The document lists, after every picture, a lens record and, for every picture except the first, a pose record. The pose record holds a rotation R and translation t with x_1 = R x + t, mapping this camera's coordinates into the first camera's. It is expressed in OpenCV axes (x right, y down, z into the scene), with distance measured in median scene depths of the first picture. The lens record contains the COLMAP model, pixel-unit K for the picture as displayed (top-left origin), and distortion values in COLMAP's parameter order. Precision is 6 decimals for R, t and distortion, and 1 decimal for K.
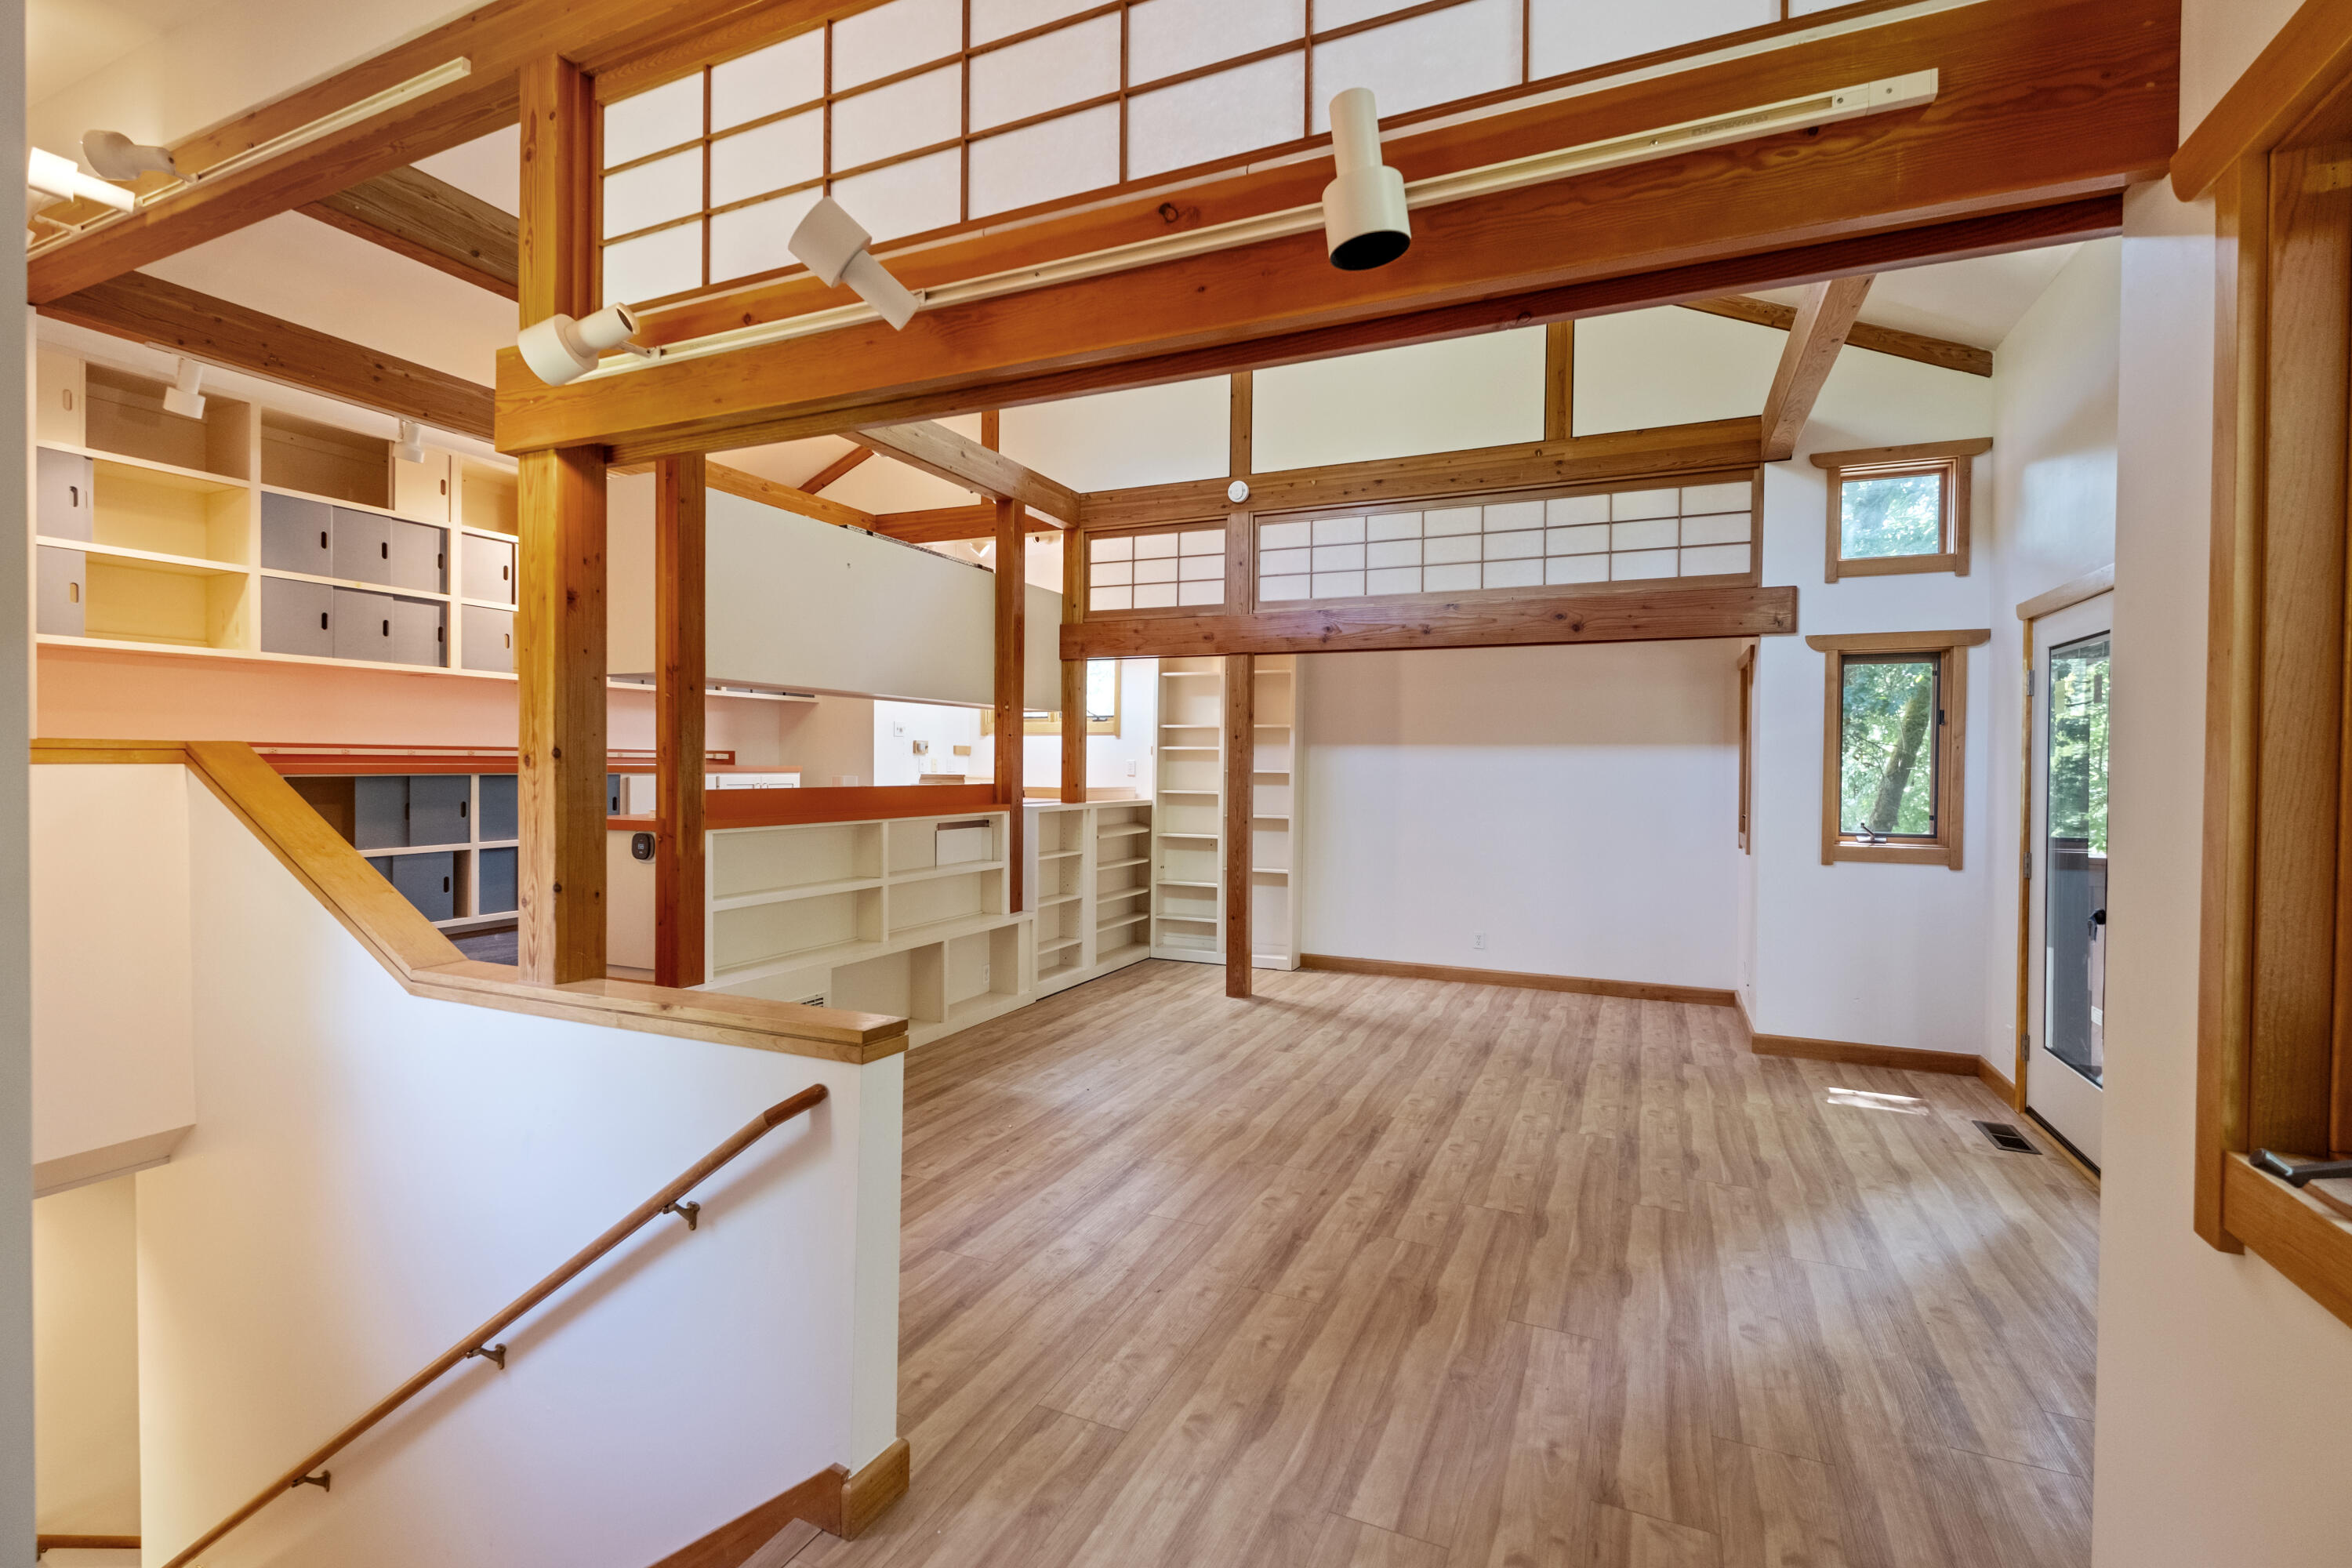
lens RADIAL K [[1023.8, 0, 1191.1], [0, 1023.8, 780.5], [0, 0, 1]] dist [0.000508, -0.004893]
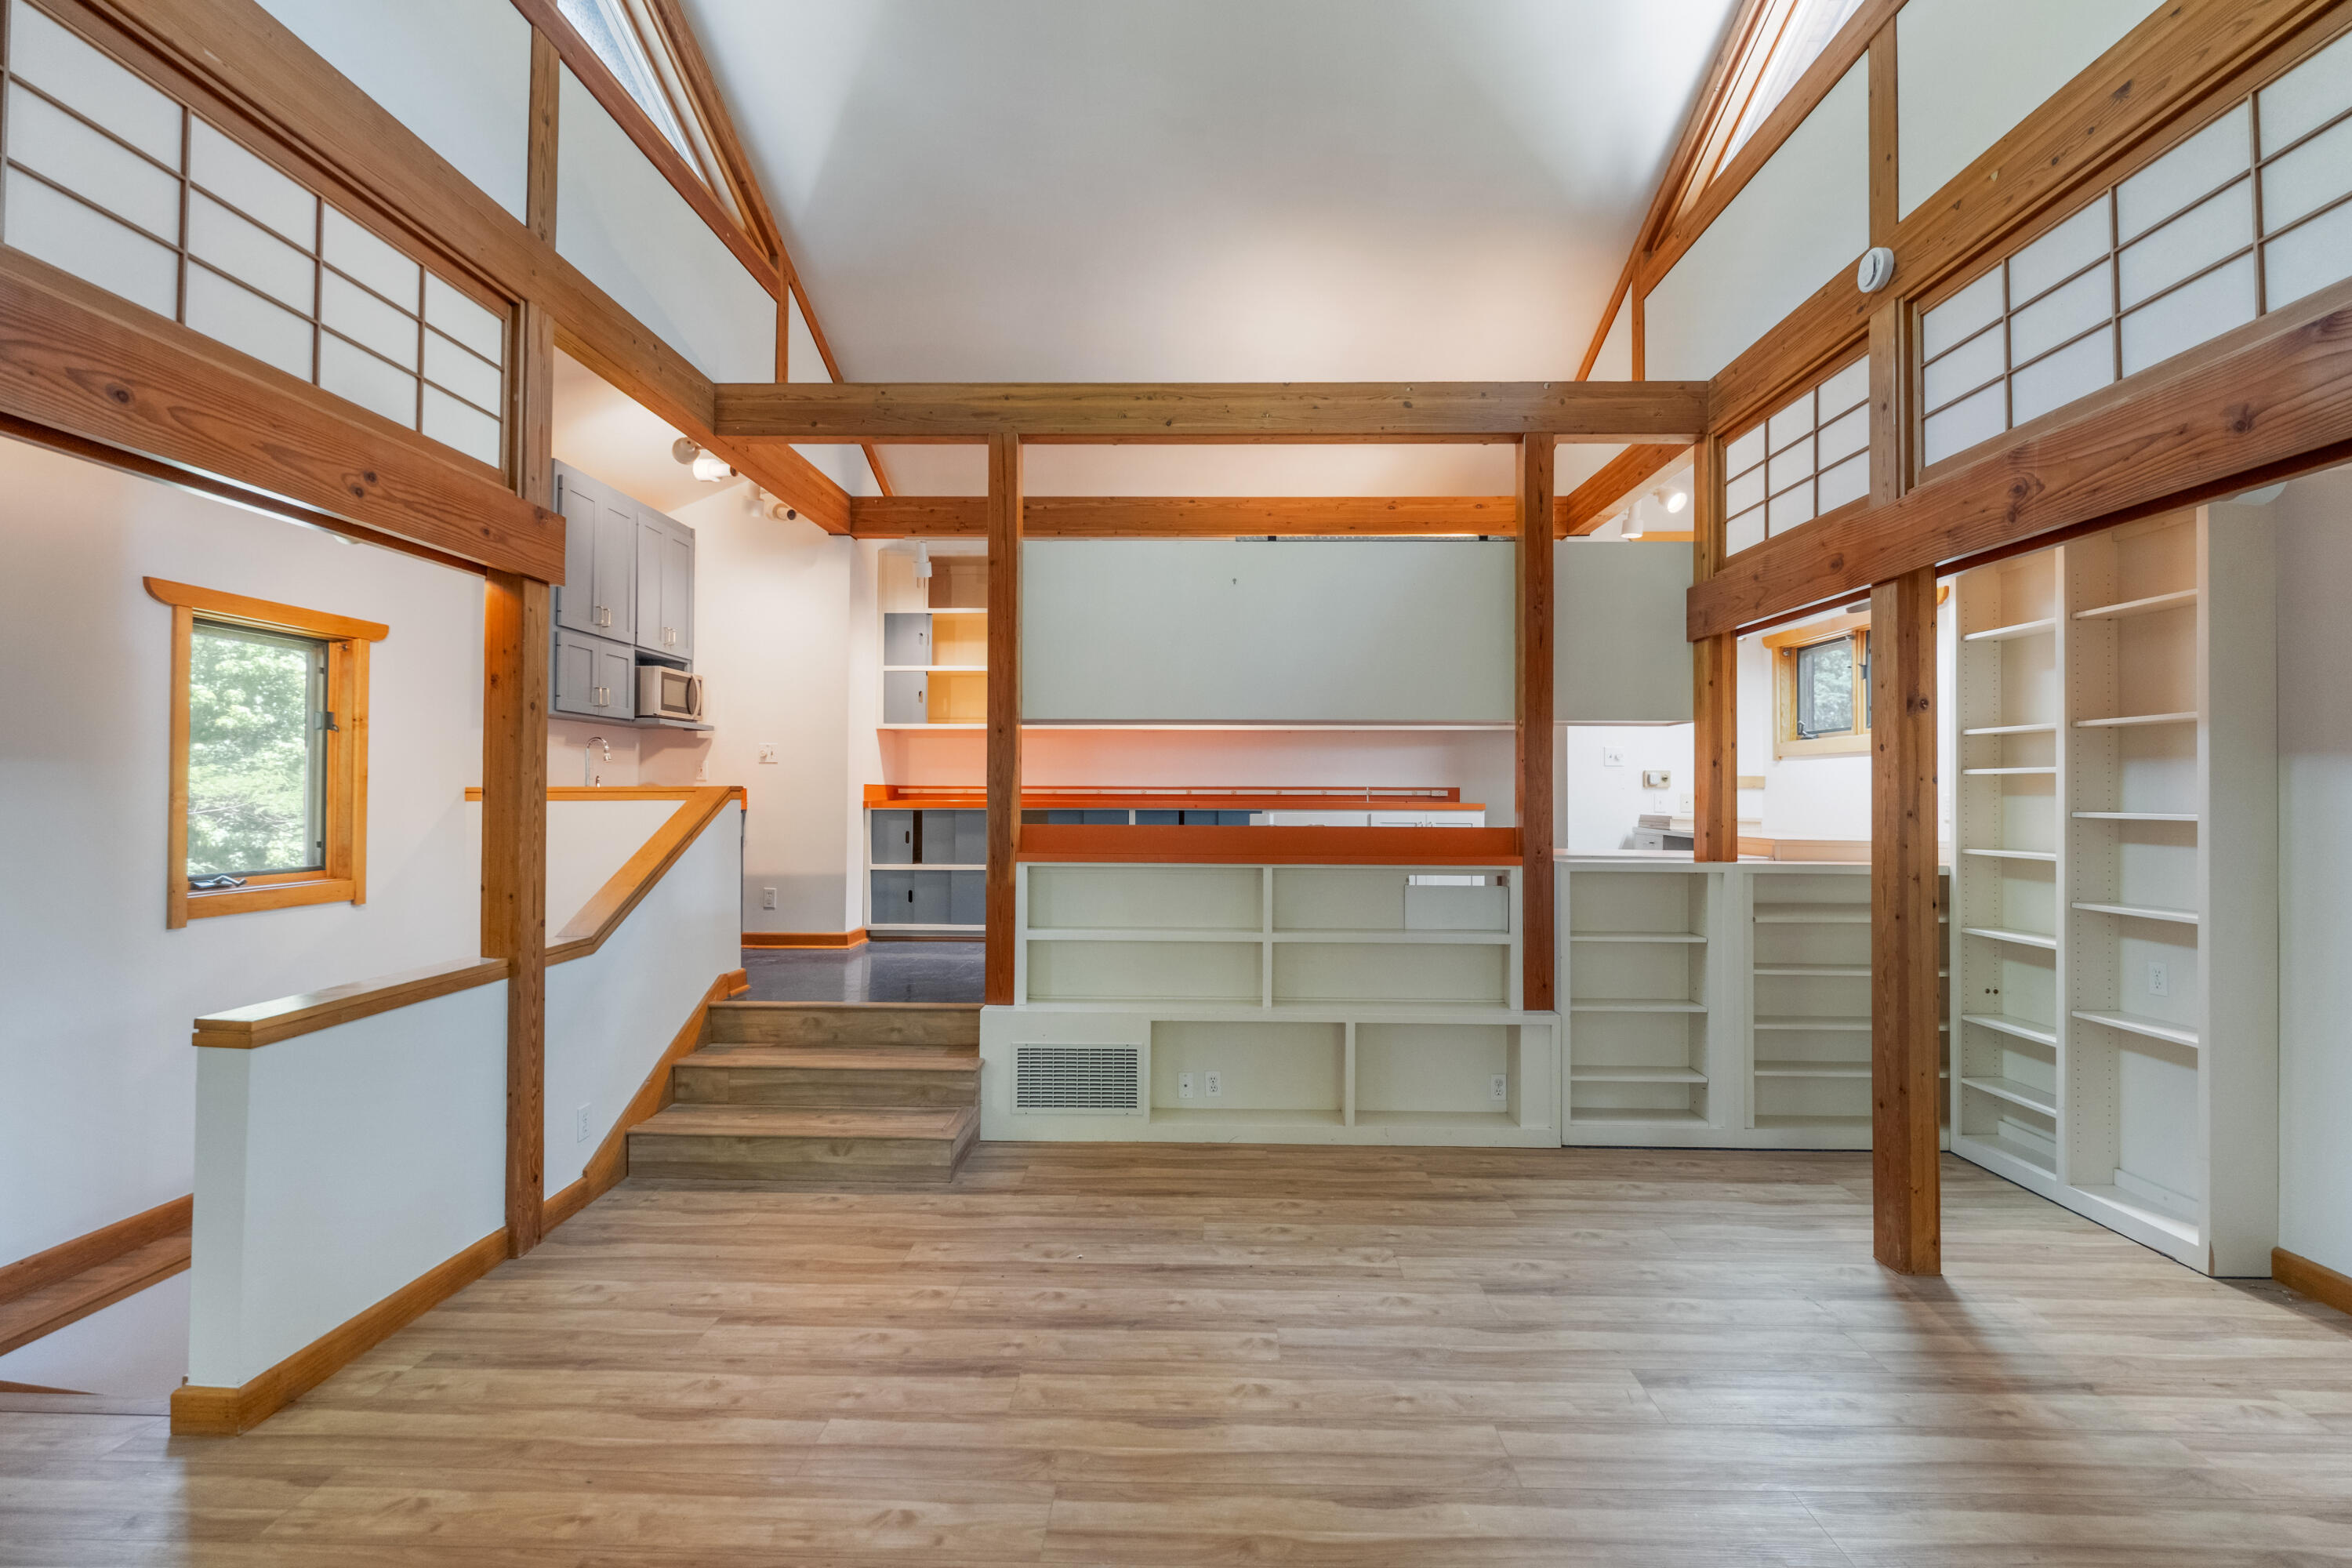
lens RADIAL K [[1023.8, 0, 1188.0], [0, 1023.8, 785.0], [0, 0, 1]] dist [0.000508, -0.004893]
pose [[0.387536, -0.014461, -0.921741, 0.596095], [-0.015930, 0.999623, -0.022381, -0.011387], [0.921717, 0.023357, 0.387160, 0.766439]]
